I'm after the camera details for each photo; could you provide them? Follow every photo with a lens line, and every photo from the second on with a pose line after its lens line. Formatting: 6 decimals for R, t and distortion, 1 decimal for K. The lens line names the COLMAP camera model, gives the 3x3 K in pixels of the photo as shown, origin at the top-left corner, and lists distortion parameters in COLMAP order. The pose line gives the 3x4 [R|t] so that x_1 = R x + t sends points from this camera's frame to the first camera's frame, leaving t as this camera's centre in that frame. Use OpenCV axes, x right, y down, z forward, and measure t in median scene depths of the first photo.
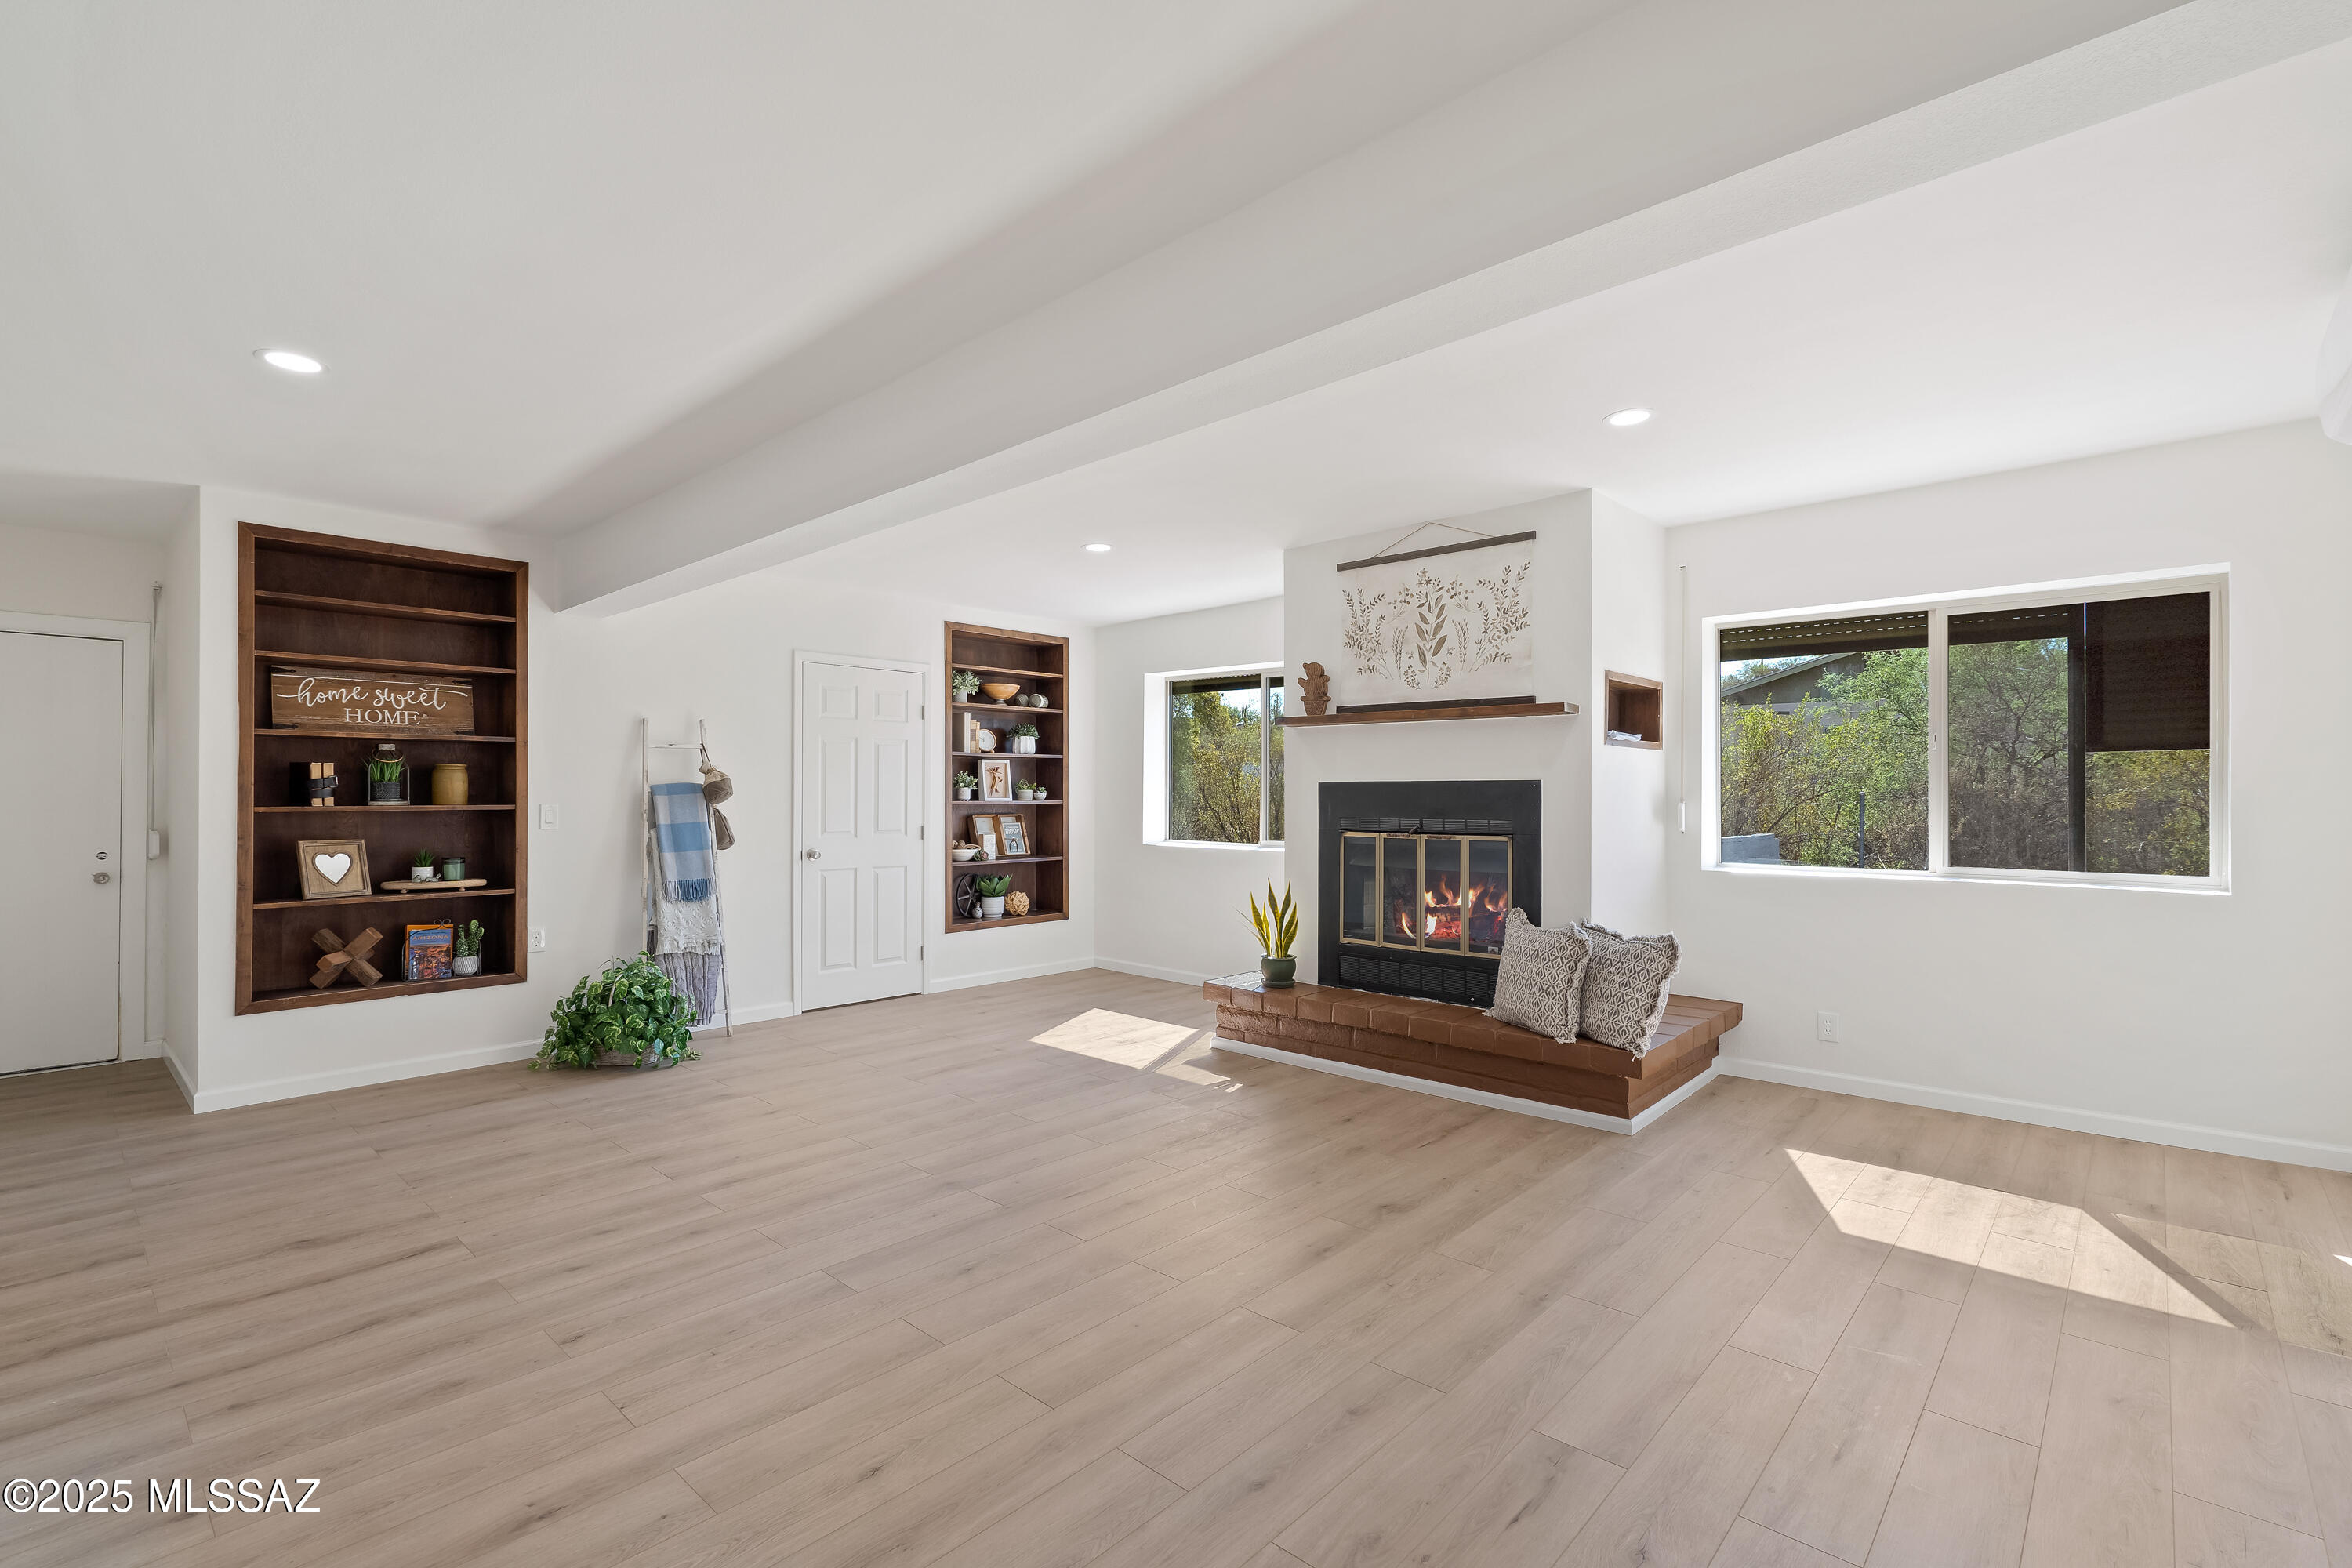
lens RADIAL K [[1064.6, 0, 1209.6], [0, 1064.6, 792.1], [0, 0, 1]] dist [-0.003369, 0.000360]
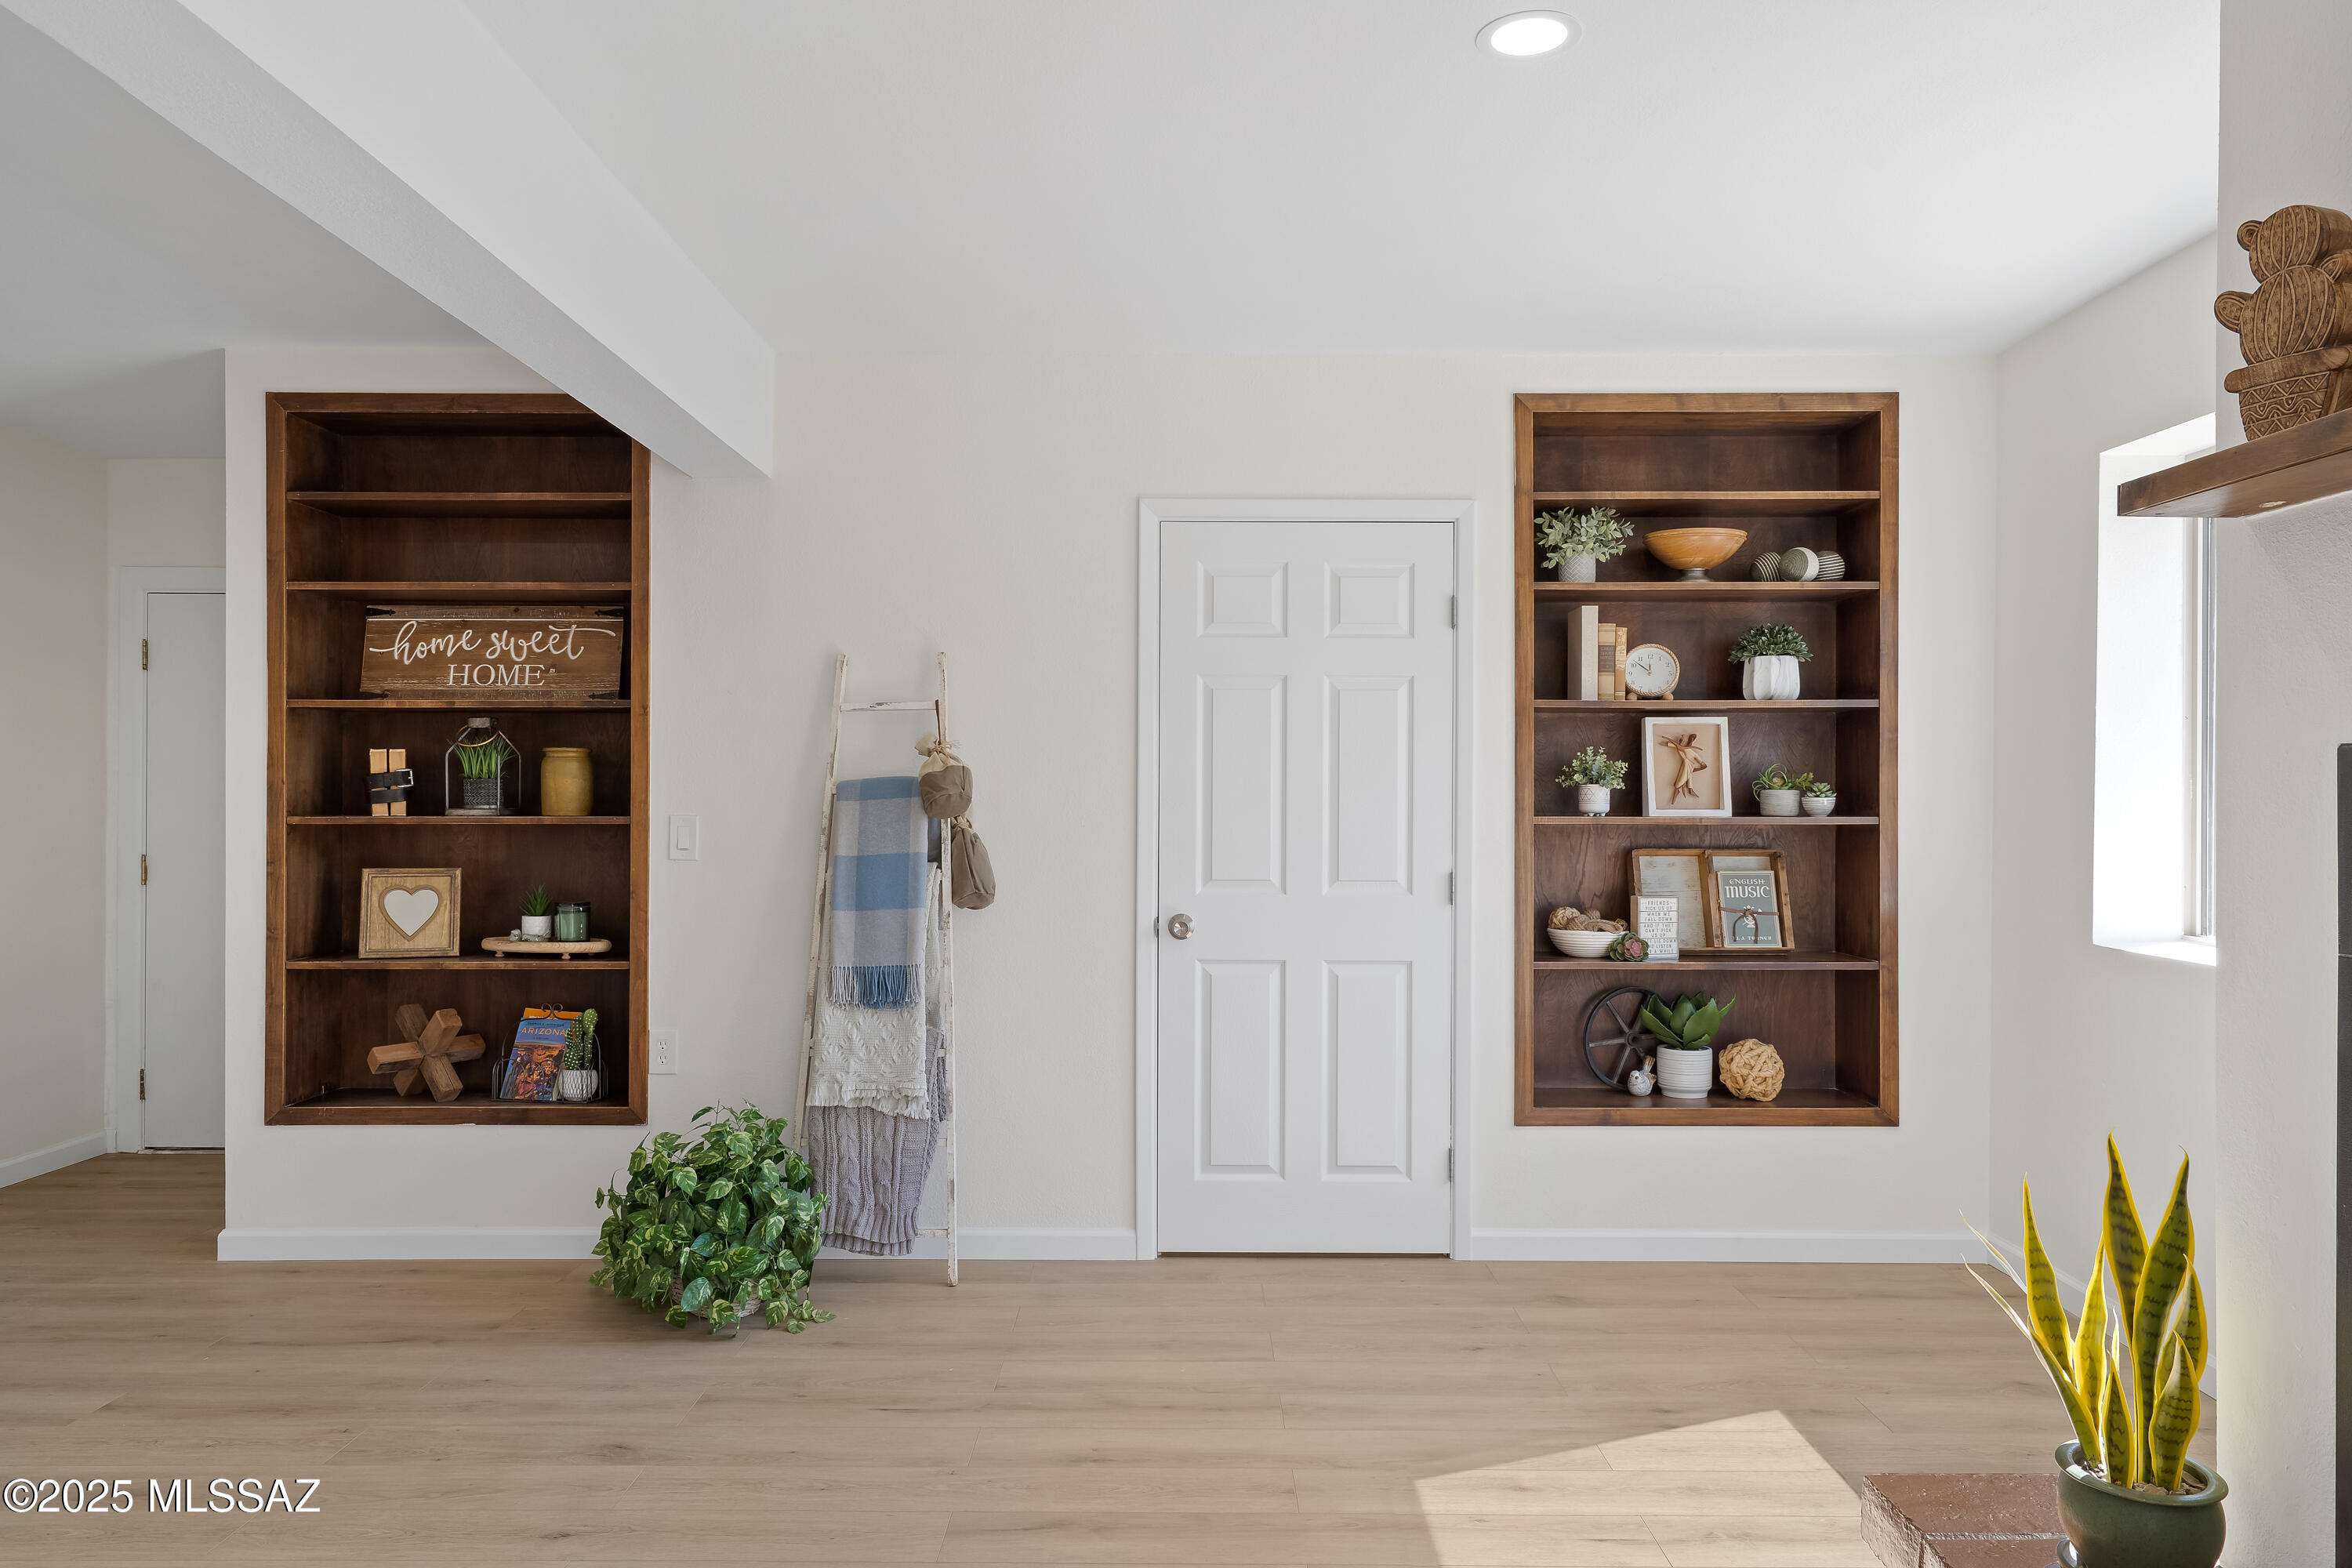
lens RADIAL K [[1642.7, 0, 1187.3], [0, 1642.7, 801.0], [0, 0, 1]] dist [-0.000260, -0.001873]
pose [[0.661518, 0.001136, -0.749928, 0.214437], [-0.000544, 0.999999, 0.001035, 0.002488], [0.749929, -0.000277, 0.661519, 0.630617]]
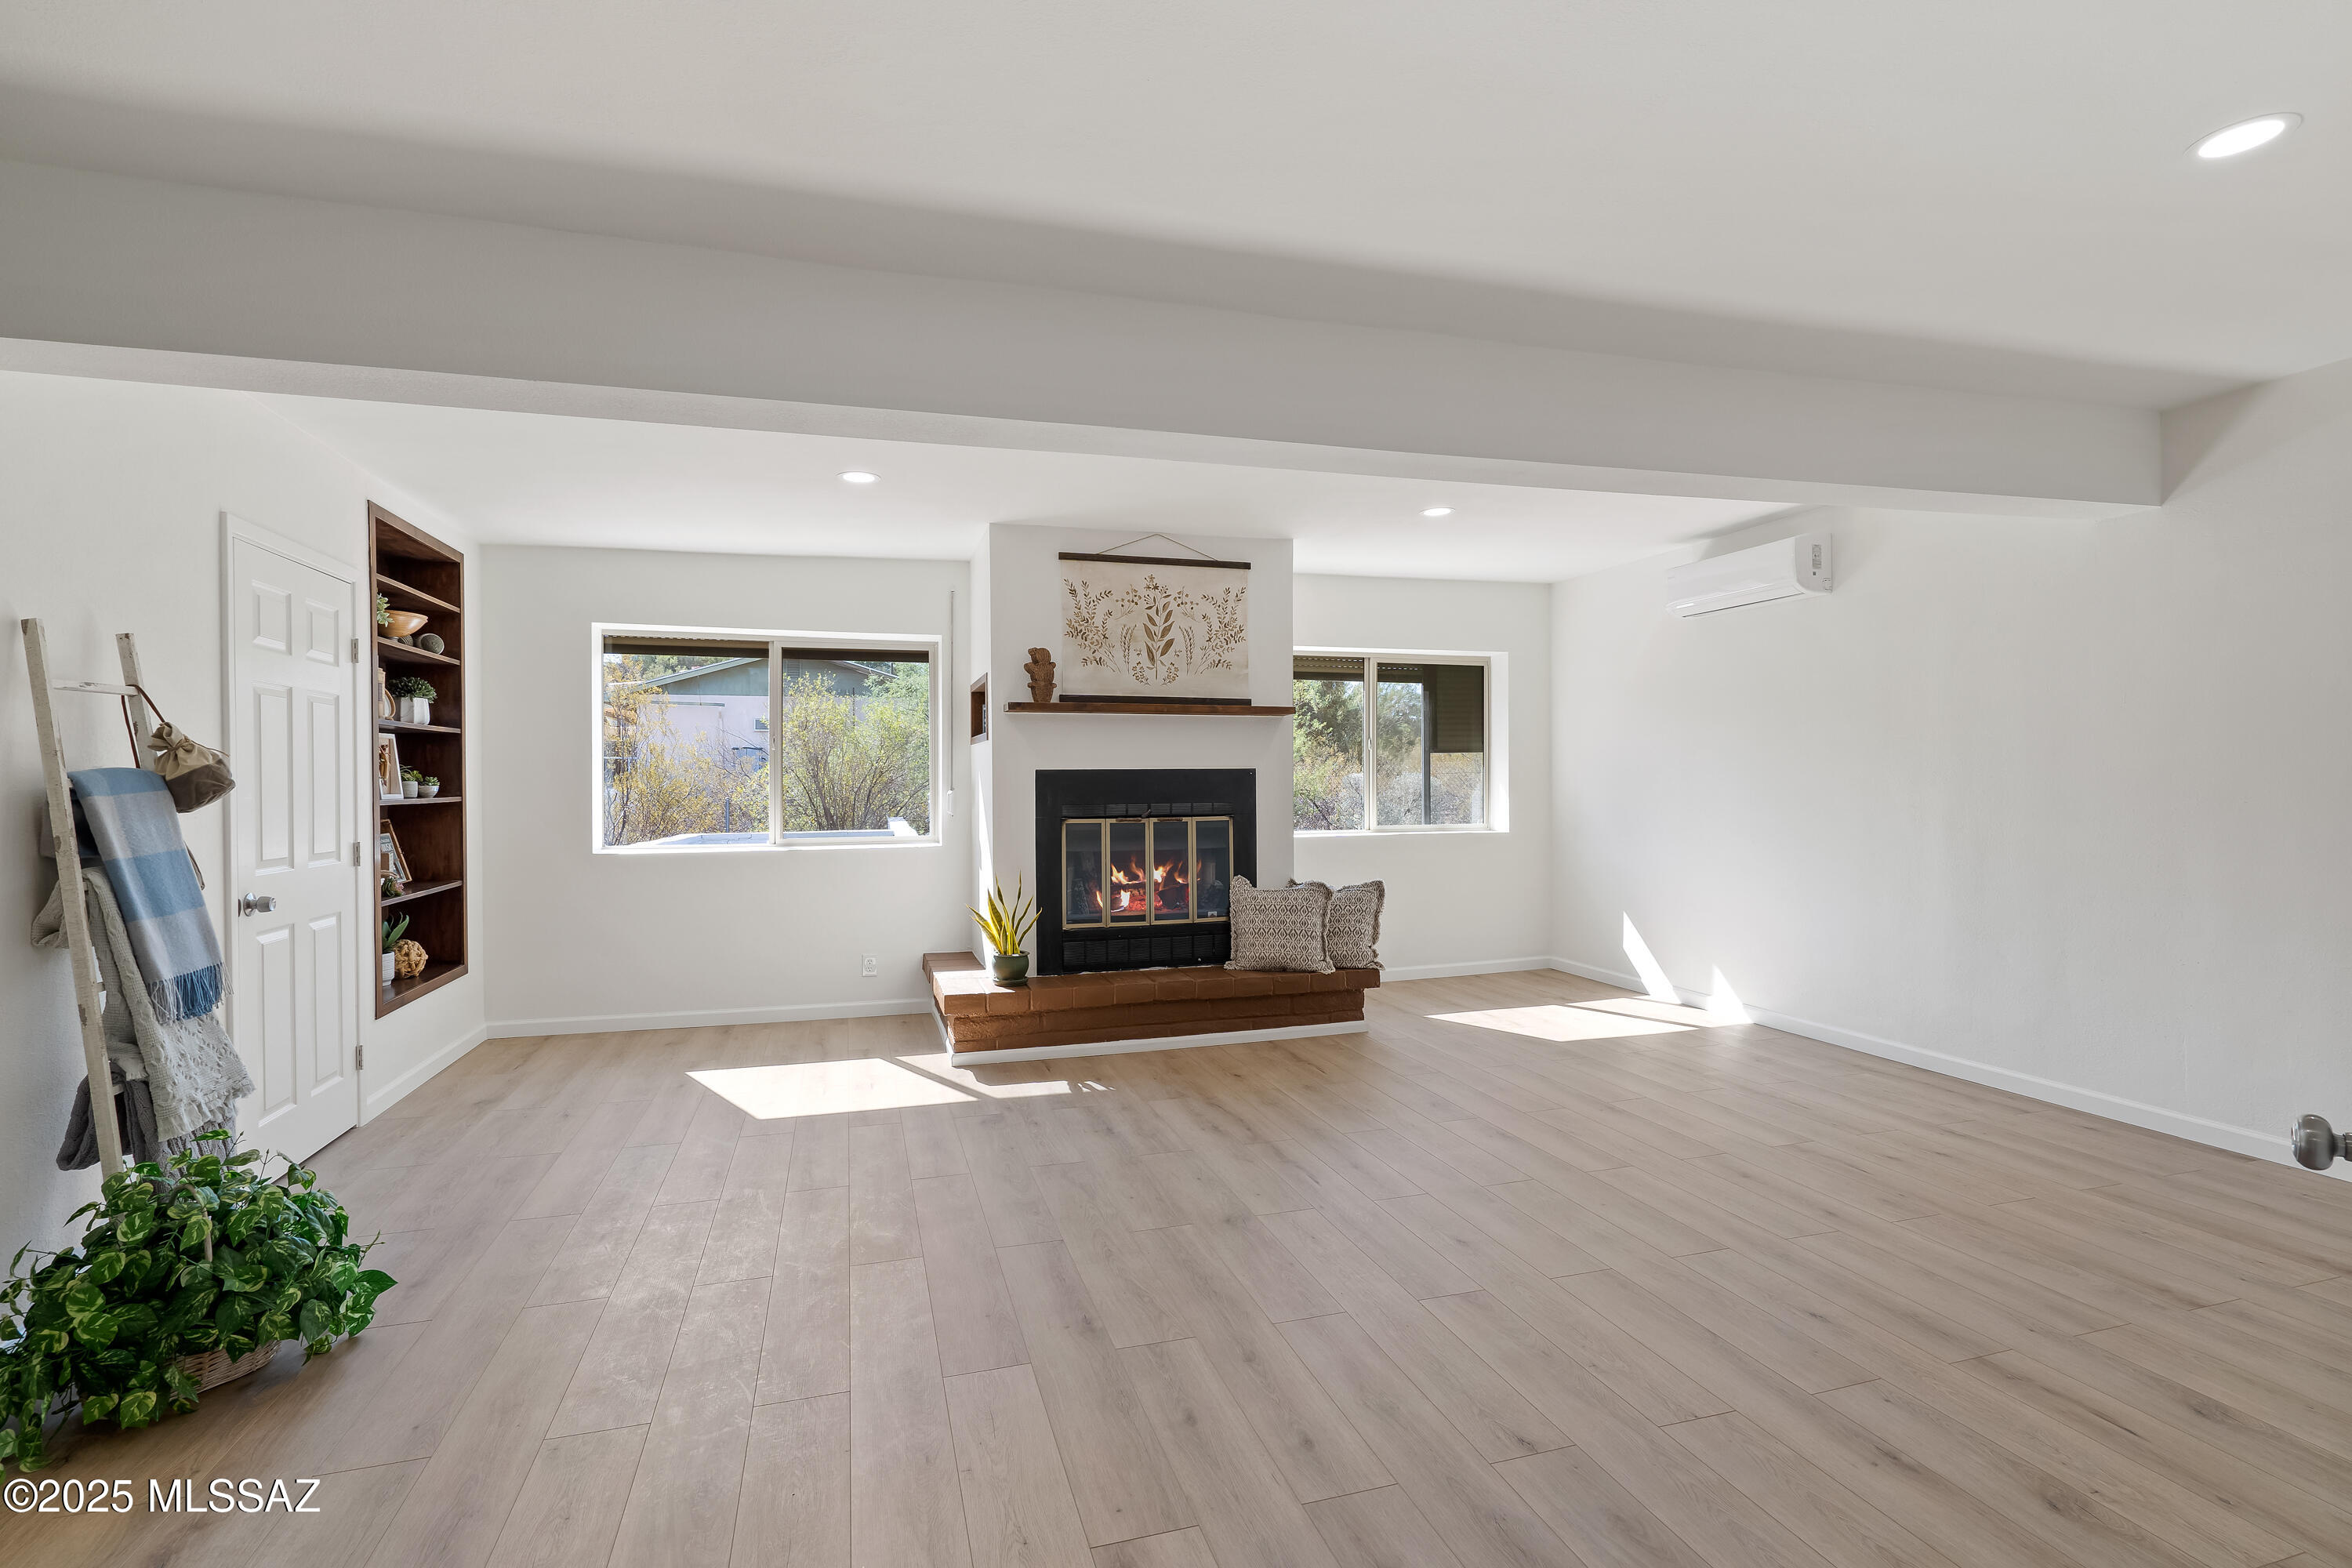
lens RADIAL K [[1064.6, 0, 1204.7], [0, 1064.6, 785.6], [0, 0, 1]] dist [-0.003369, 0.000360]
pose [[0.513876, -0.011154, 0.857792, -0.707013], [0.006852, 0.999937, 0.008897, -0.002688], [-0.857837, 0.001306, 0.513920, 0.389660]]
